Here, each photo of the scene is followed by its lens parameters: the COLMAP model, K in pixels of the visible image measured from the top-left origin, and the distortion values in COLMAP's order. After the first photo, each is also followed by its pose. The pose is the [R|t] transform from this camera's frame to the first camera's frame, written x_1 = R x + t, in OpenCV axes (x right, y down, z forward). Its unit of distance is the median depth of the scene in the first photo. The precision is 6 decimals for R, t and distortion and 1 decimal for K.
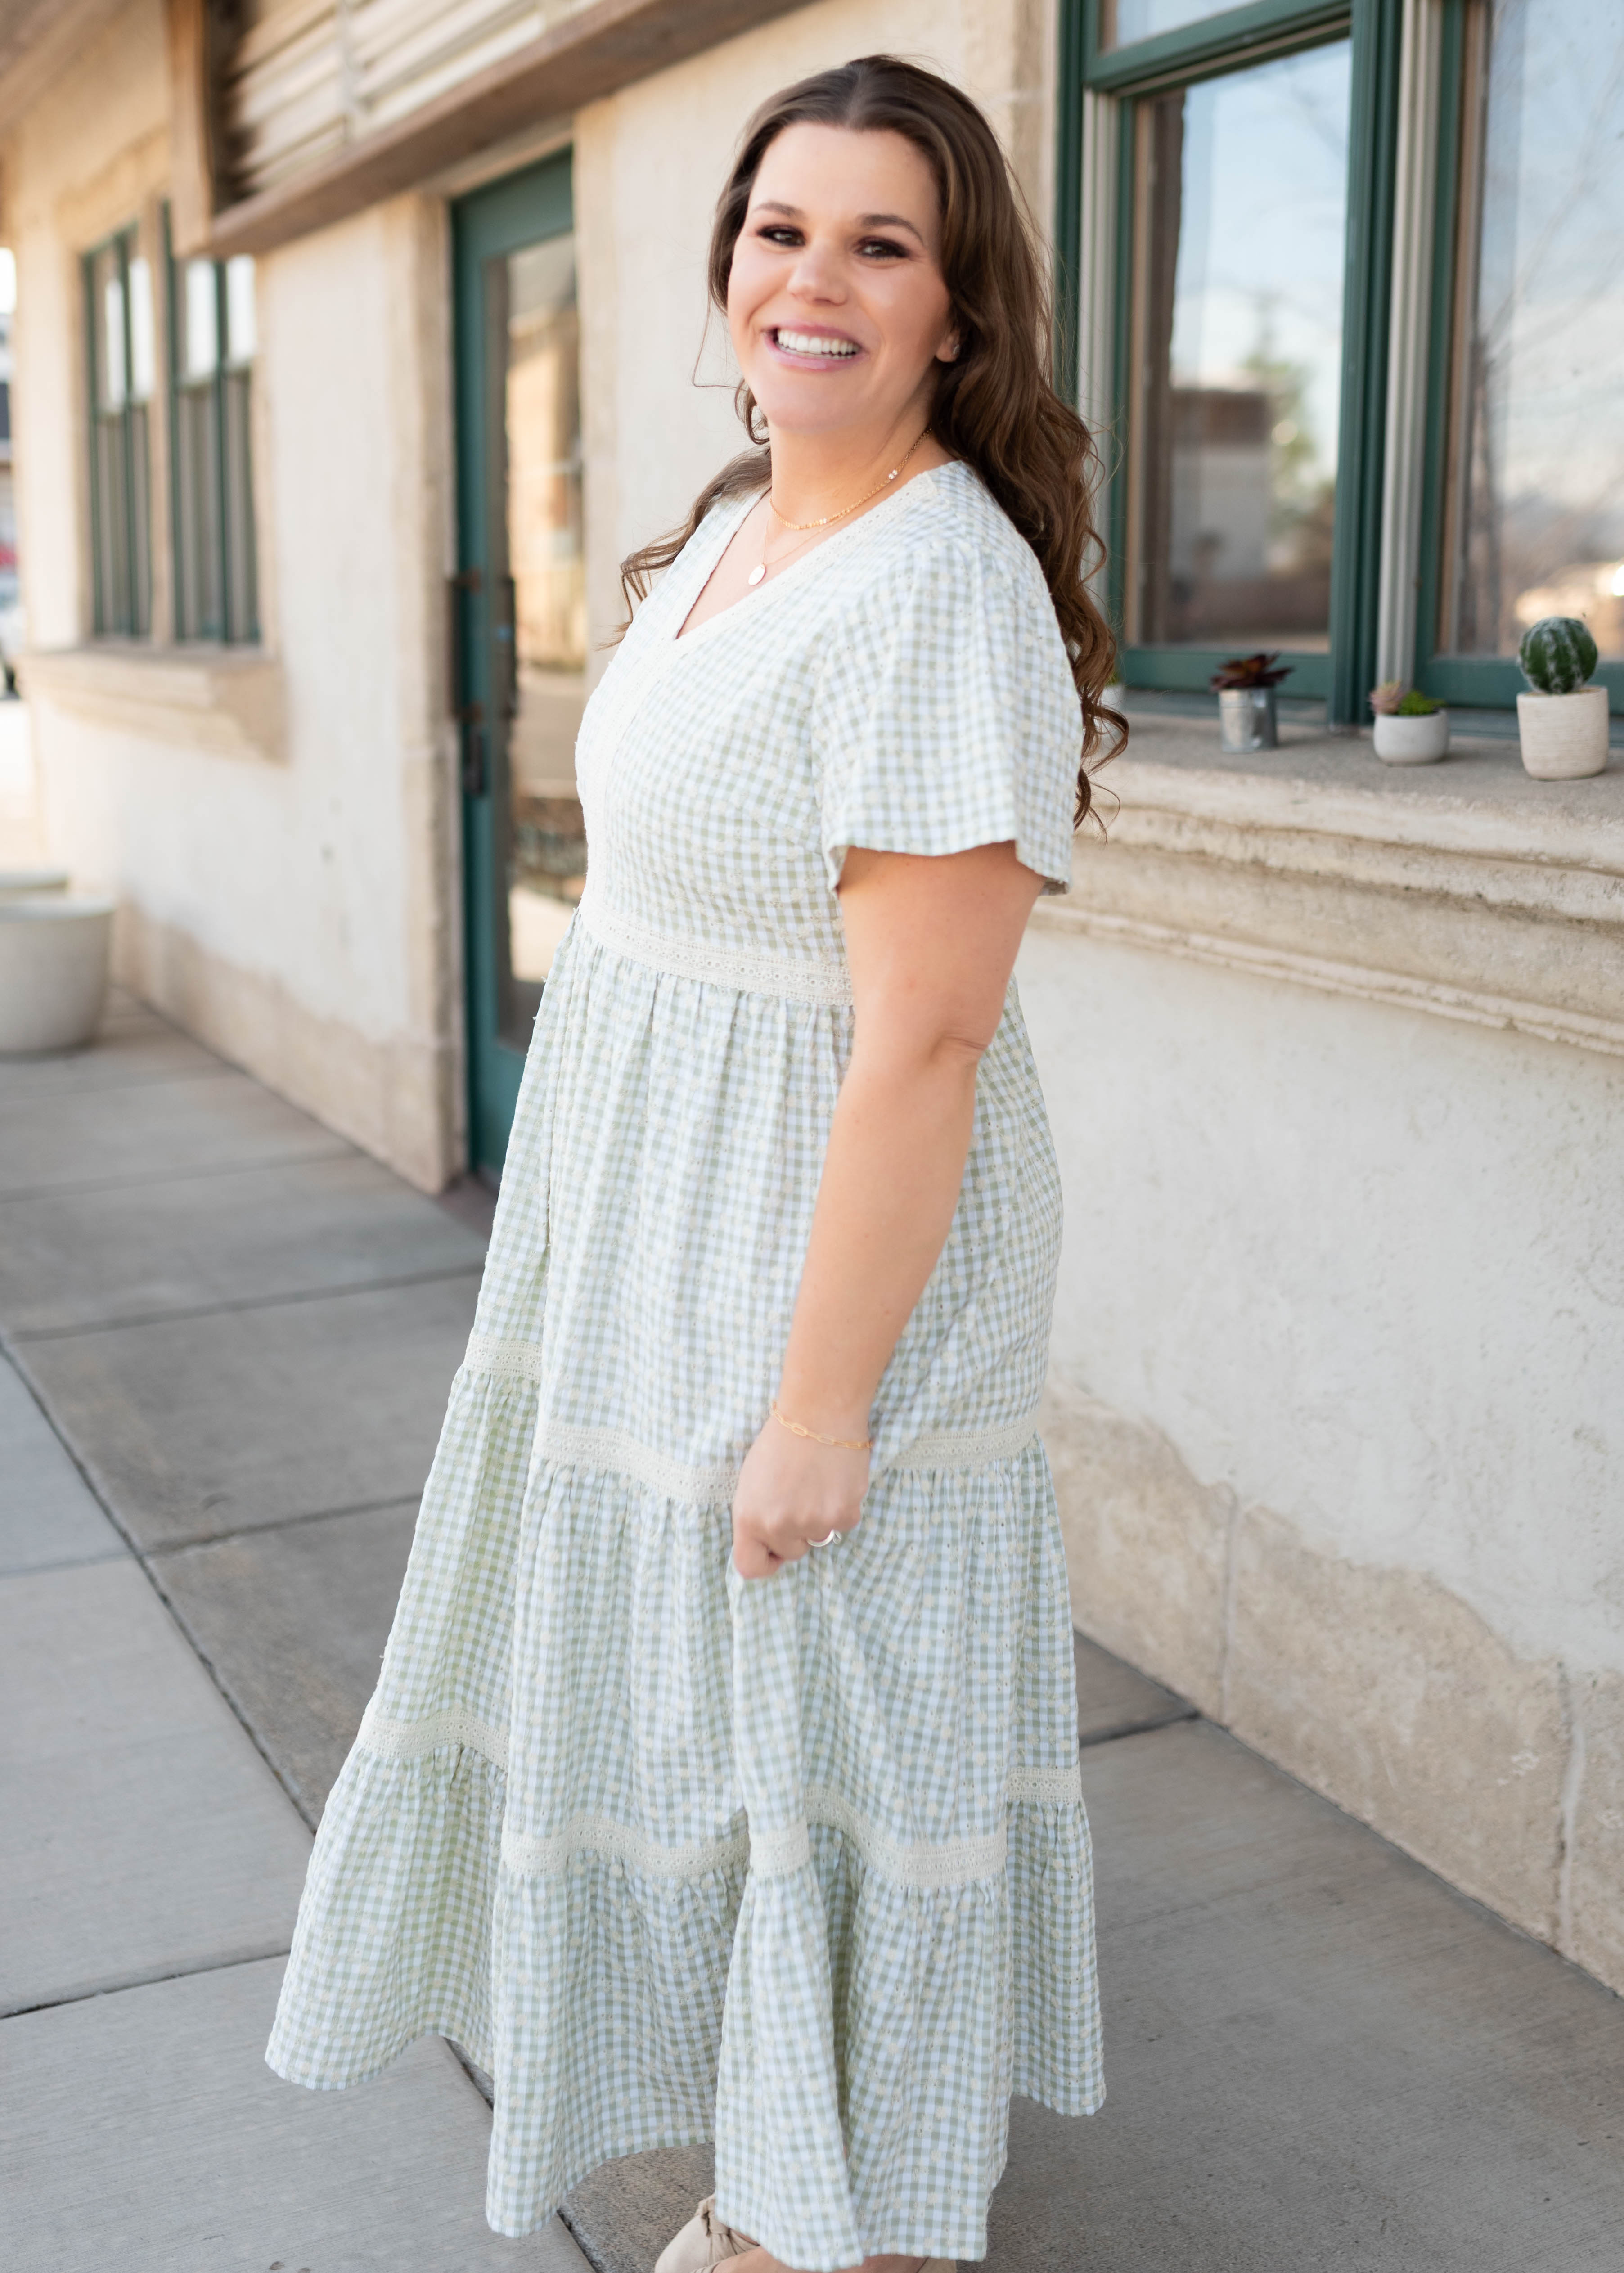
lens RADIAL K [[2533.3, 0, 812.6], [0, 2533.3, 1013.5], [0, 0, 1]] dist [-0.002162, 0.014853]
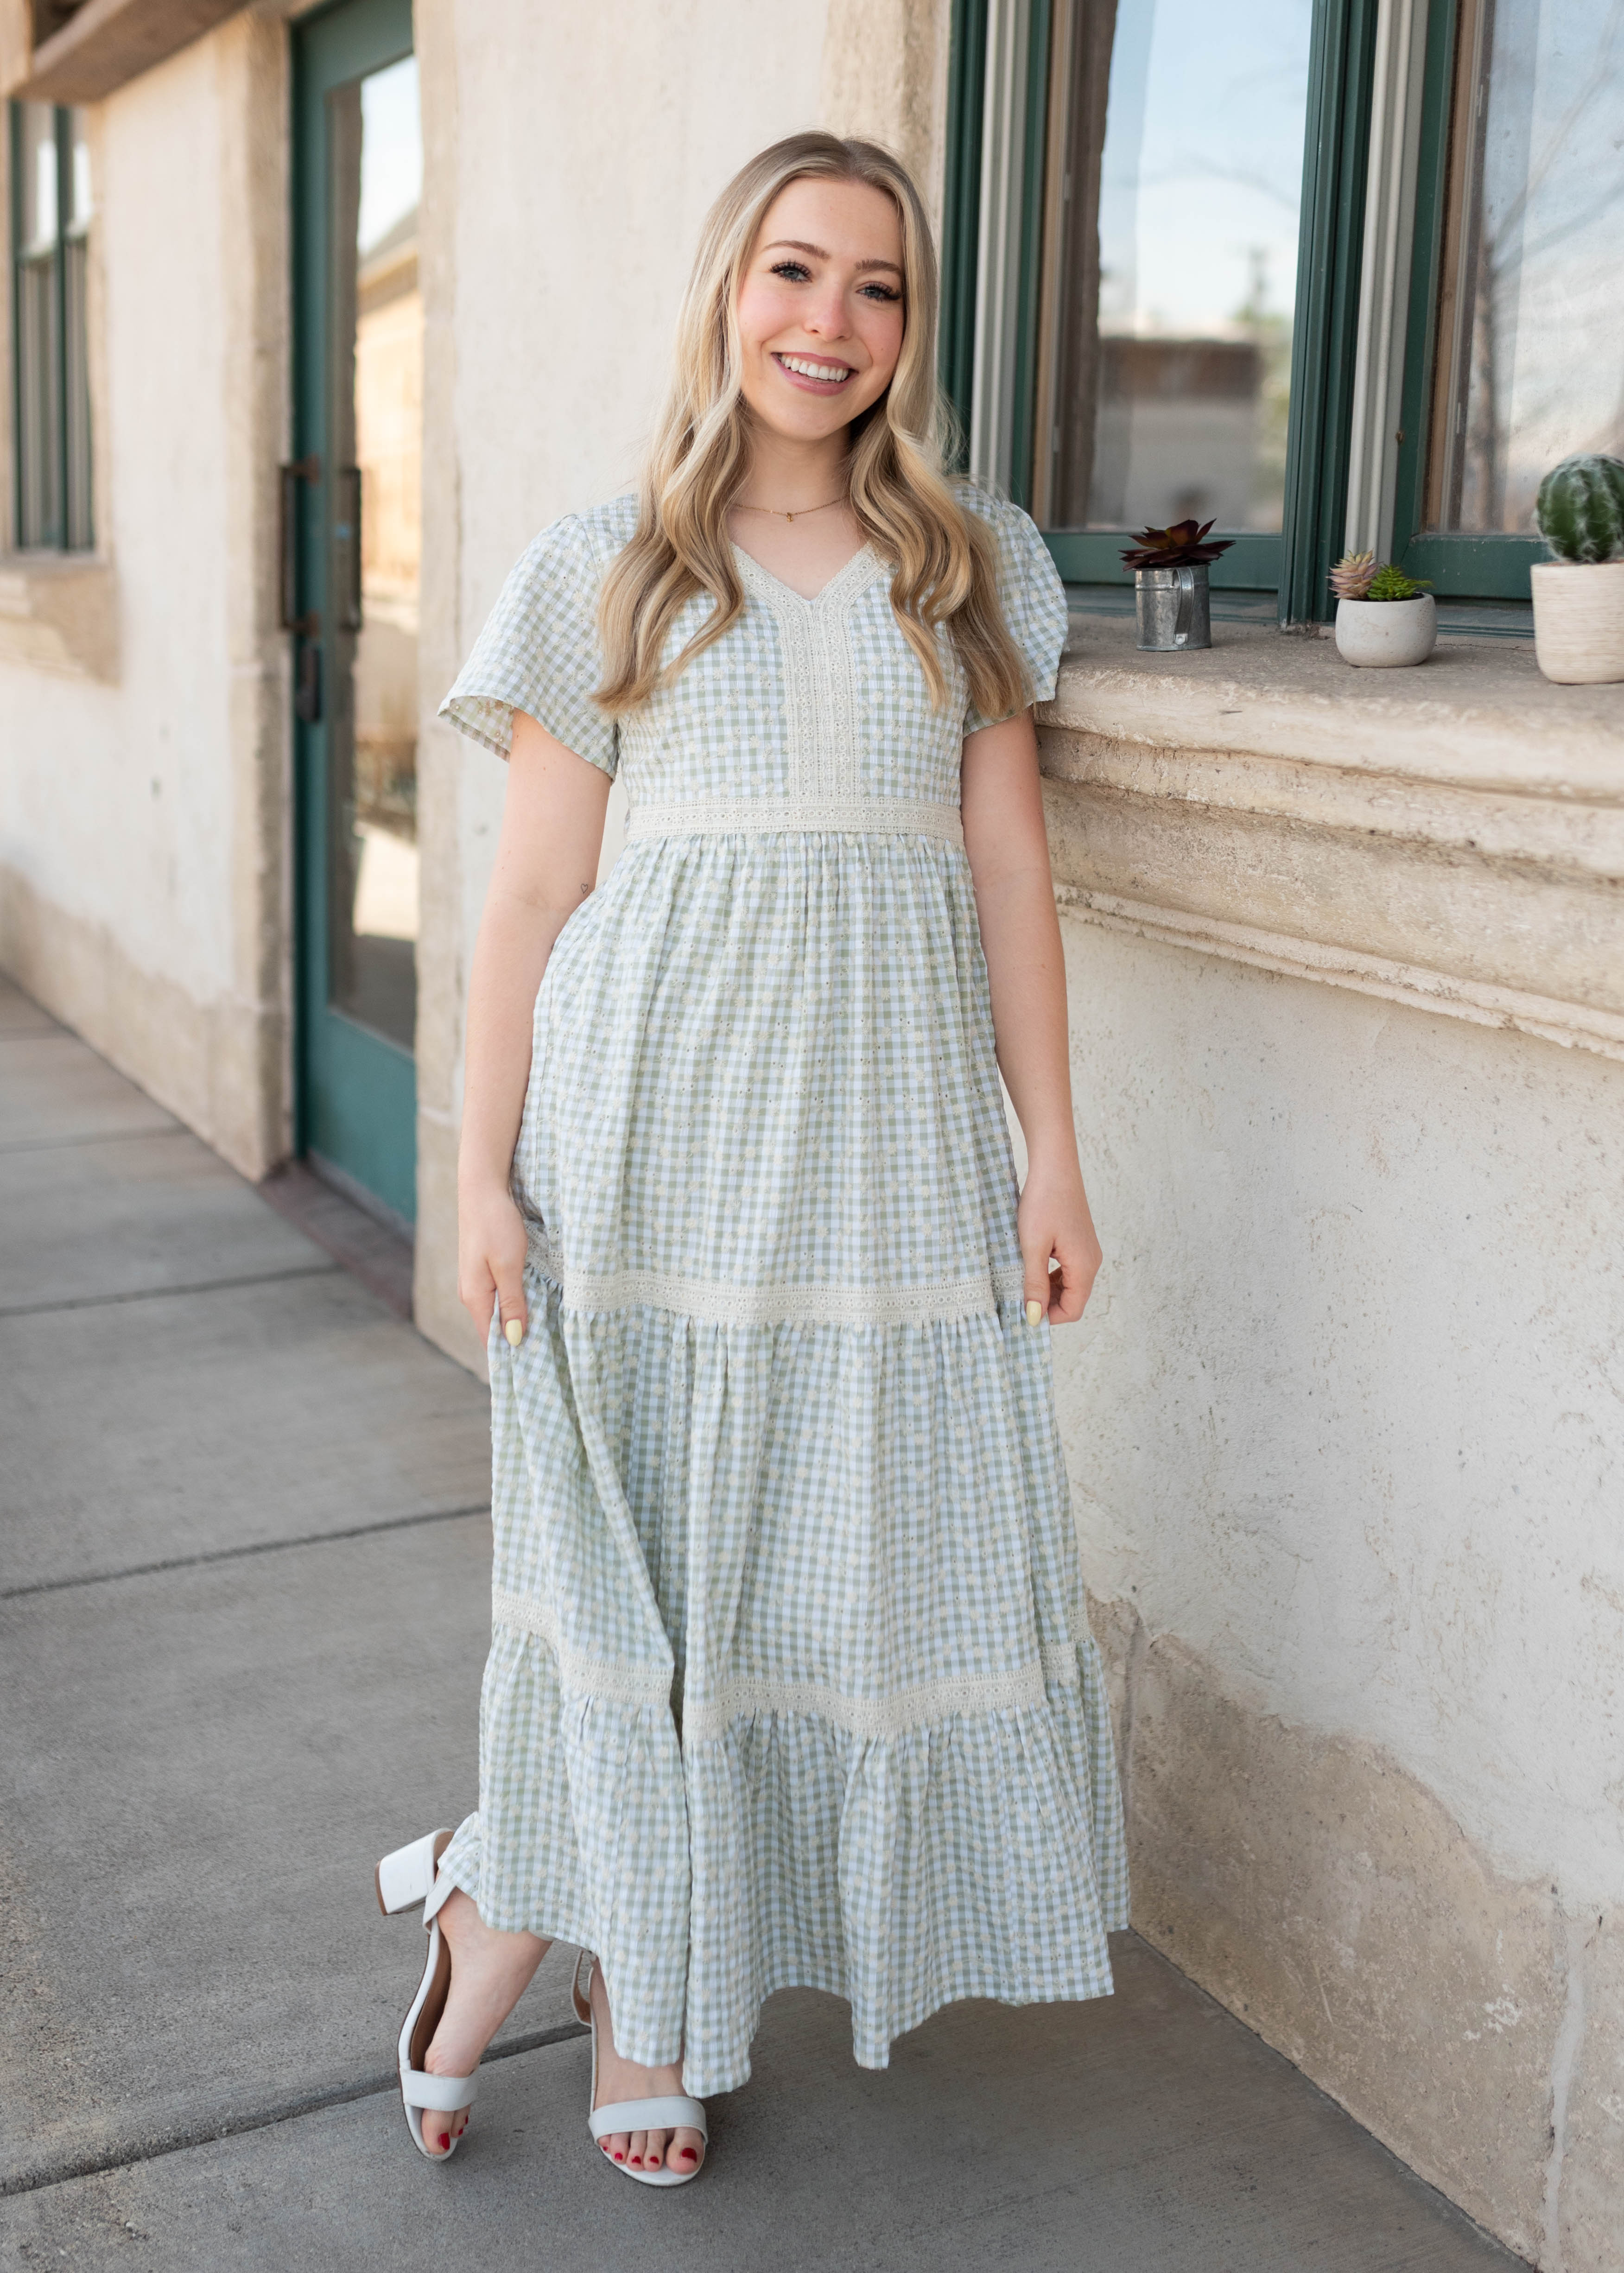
lens RADIAL K [[2583.9, 0, 837.5], [0, 2583.9, 998.5], [0, 0, 1]] dist [-0.000792, 0.004295]
pose [[0.999539, 0.023247, 0.019544, 0.055341], [-0.023366, 0.999710, 0.005879, -0.002348], [-0.019402, -0.006333, 0.999792, 0.214043]]
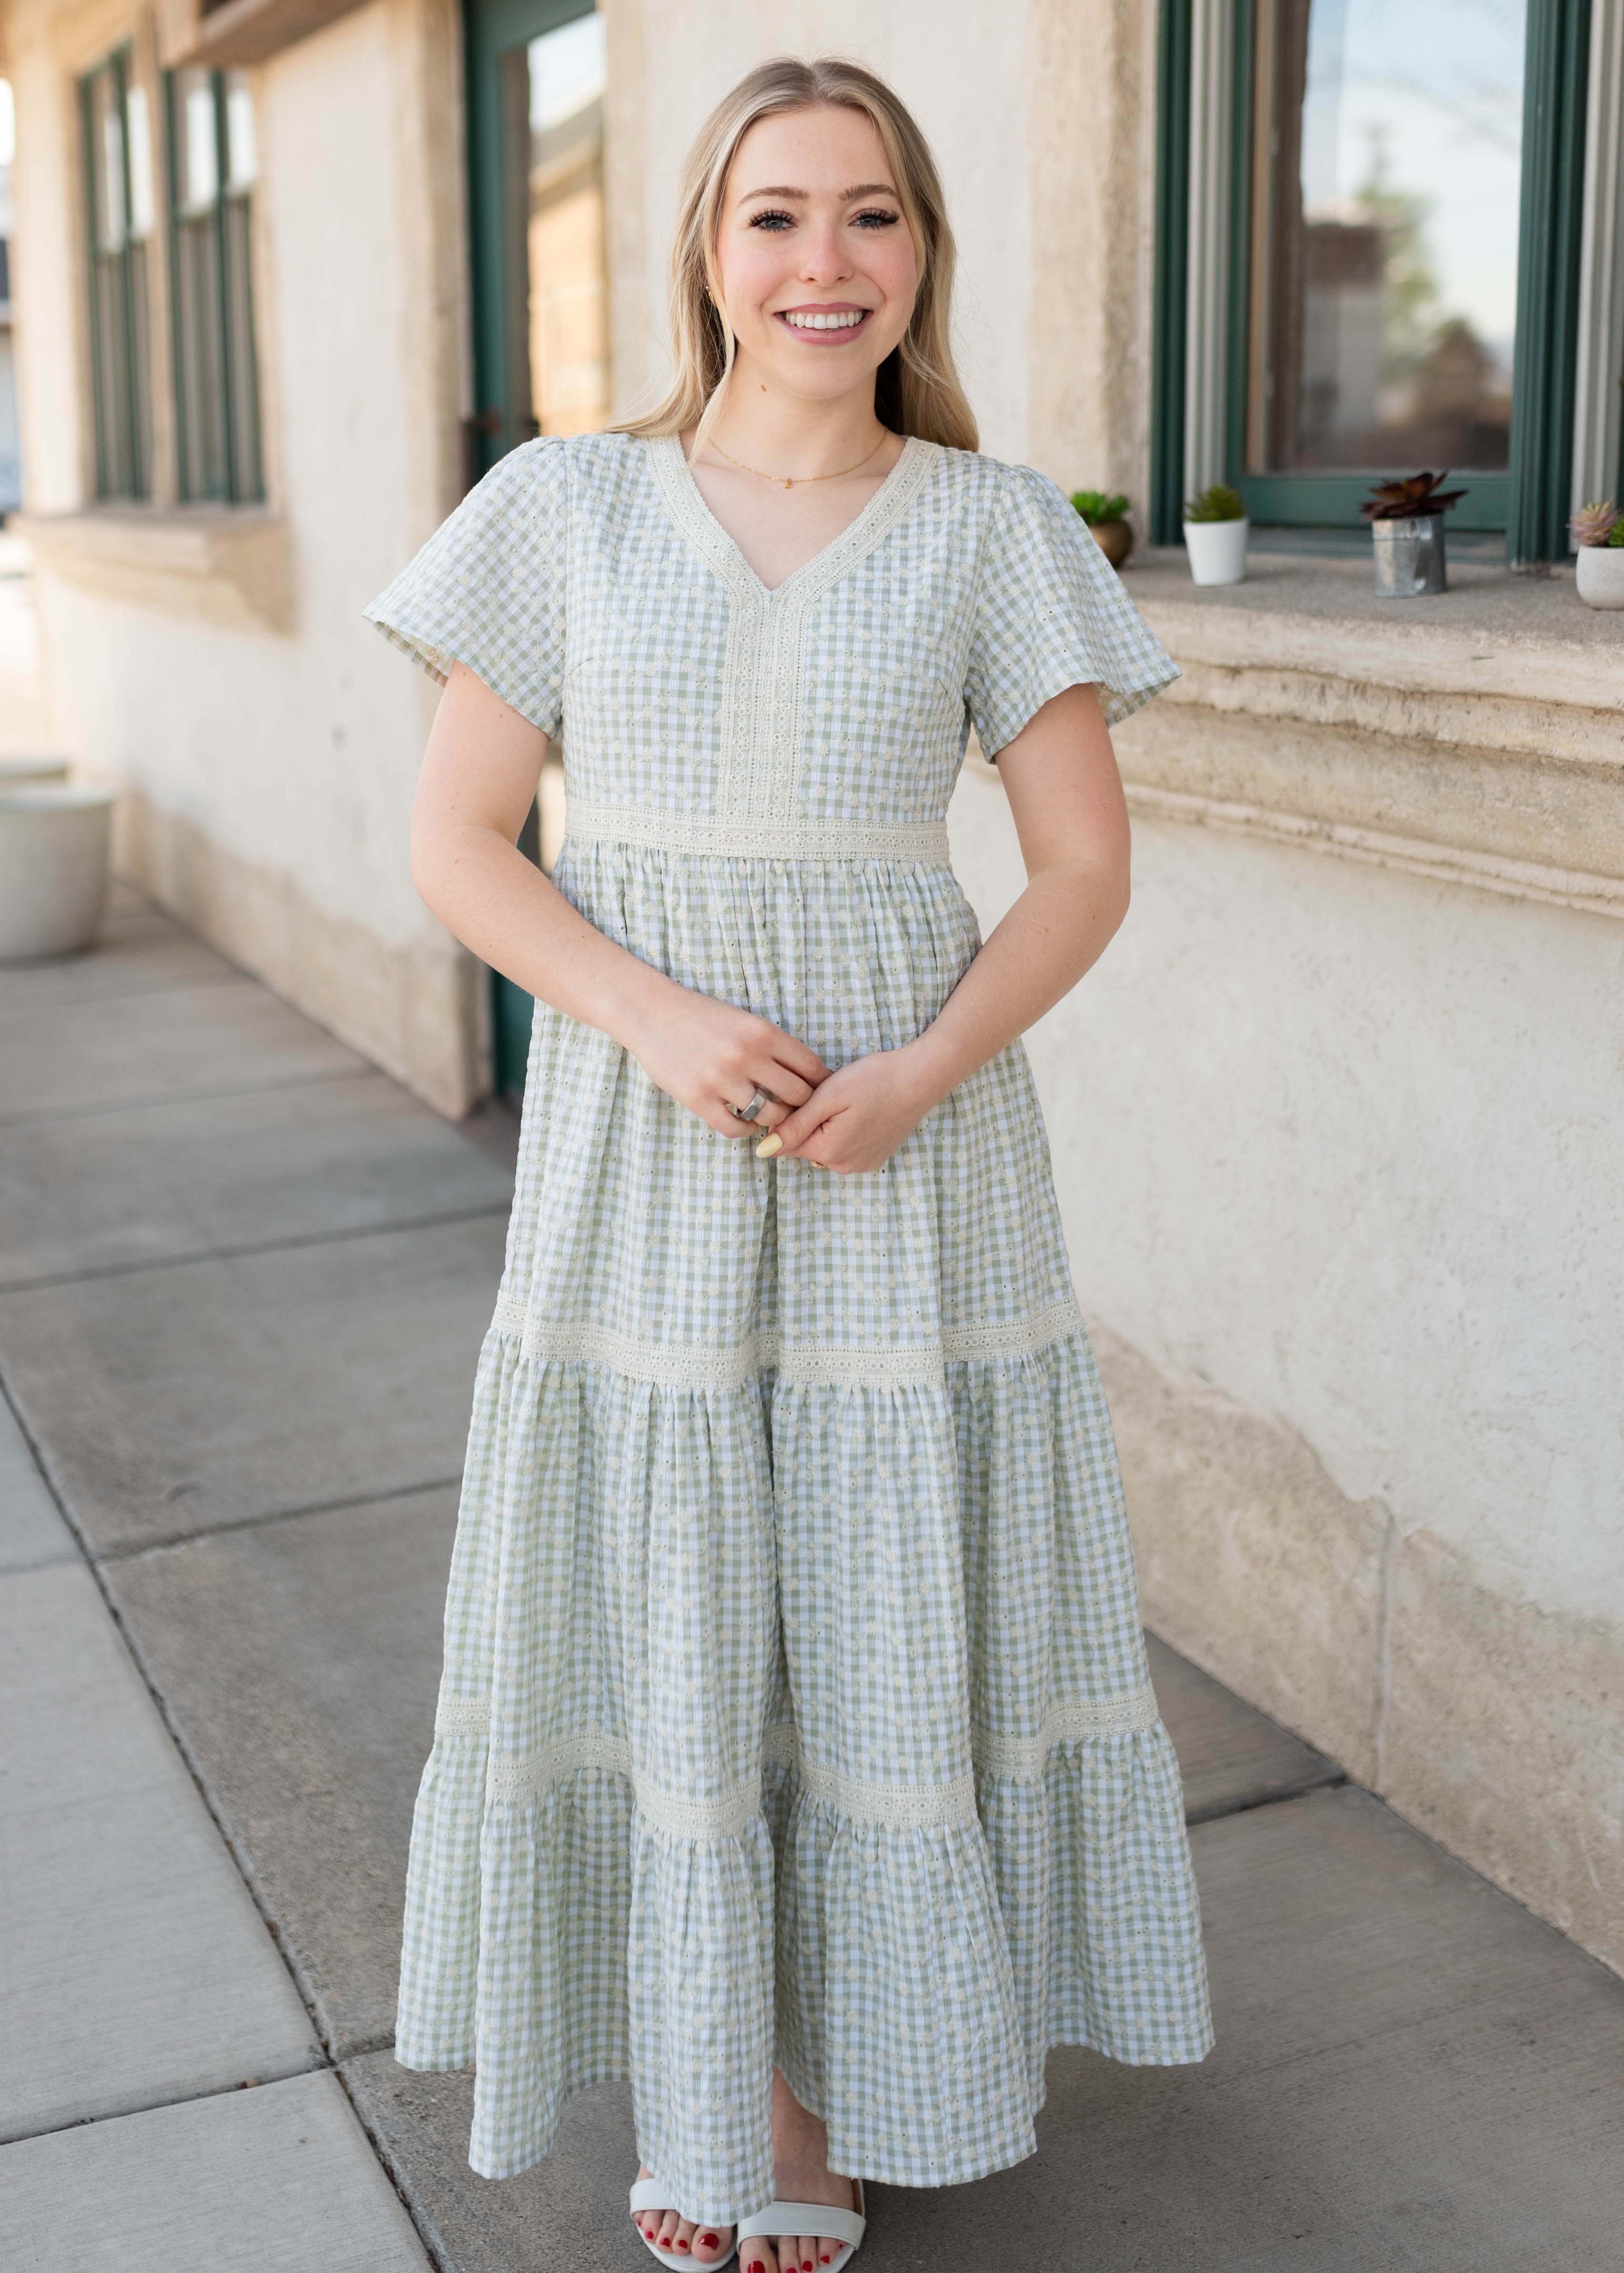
lens RADIAL K [[2669.2, 0, 776.6], [0, 2669.2, 941.4], [0, 0, 1]] dist [-0.003246, 0.013012]
pose [[0.998911, -0.006405, -0.046212, 0.010481], [0.007126, 0.999855, 0.015471, -0.008812], [0.046106, -0.015783, 0.998812, 0.139369]]
